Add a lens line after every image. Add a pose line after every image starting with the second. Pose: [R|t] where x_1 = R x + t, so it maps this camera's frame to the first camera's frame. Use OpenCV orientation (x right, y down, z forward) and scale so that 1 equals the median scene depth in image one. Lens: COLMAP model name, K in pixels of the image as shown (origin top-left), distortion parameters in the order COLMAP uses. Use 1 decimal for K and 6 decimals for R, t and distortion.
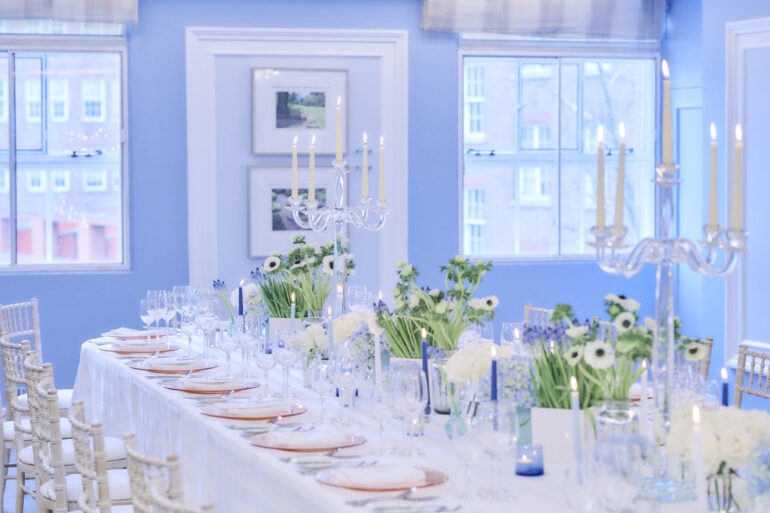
lens RADIAL K [[1840.6, 0, 385.0], [0, 1840.6, 256.5], [0, 0, 1]] dist [0.037372, -0.321773]
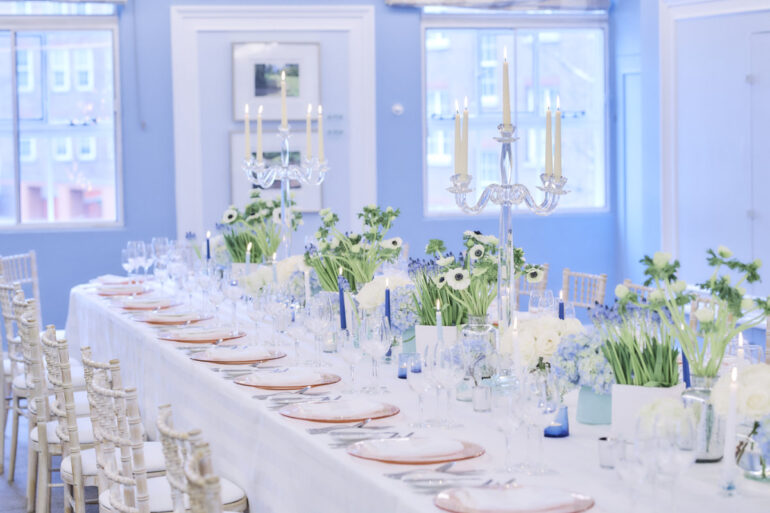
lens RADIAL K [[1852.8, 0, 385.0], [0, 1852.8, 256.5], [0, 0, 1]] dist [0.007900, -0.071732]
pose [[0.999778, -0.011389, -0.017735, 0.055194], [0.011719, 0.999759, 0.018585, 0.008853], [0.017519, -0.018788, 0.999670, -0.159428]]
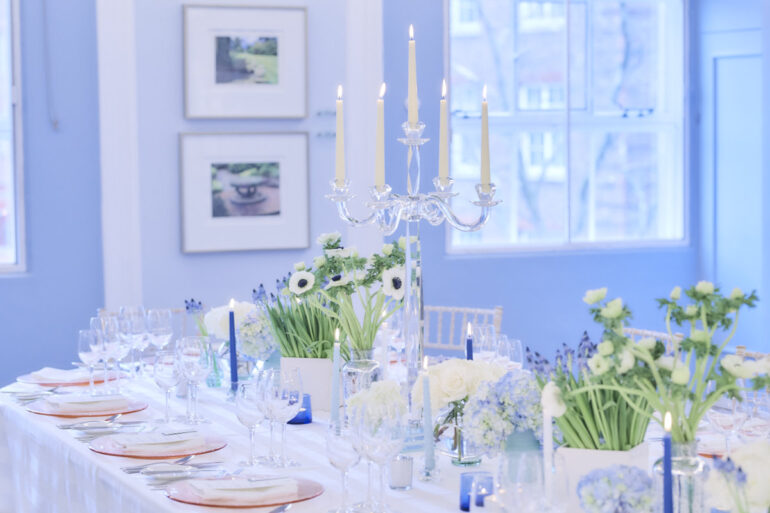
lens RADIAL K [[1840.6, 0, 385.0], [0, 1840.6, 256.5], [0, 0, 1]] dist [0.037372, -0.321773]
pose [[0.995458, -0.013272, 0.094271, -0.091295], [0.011598, 0.999765, 0.018291, -0.016337], [-0.094492, -0.017115, 0.995379, 0.337707]]
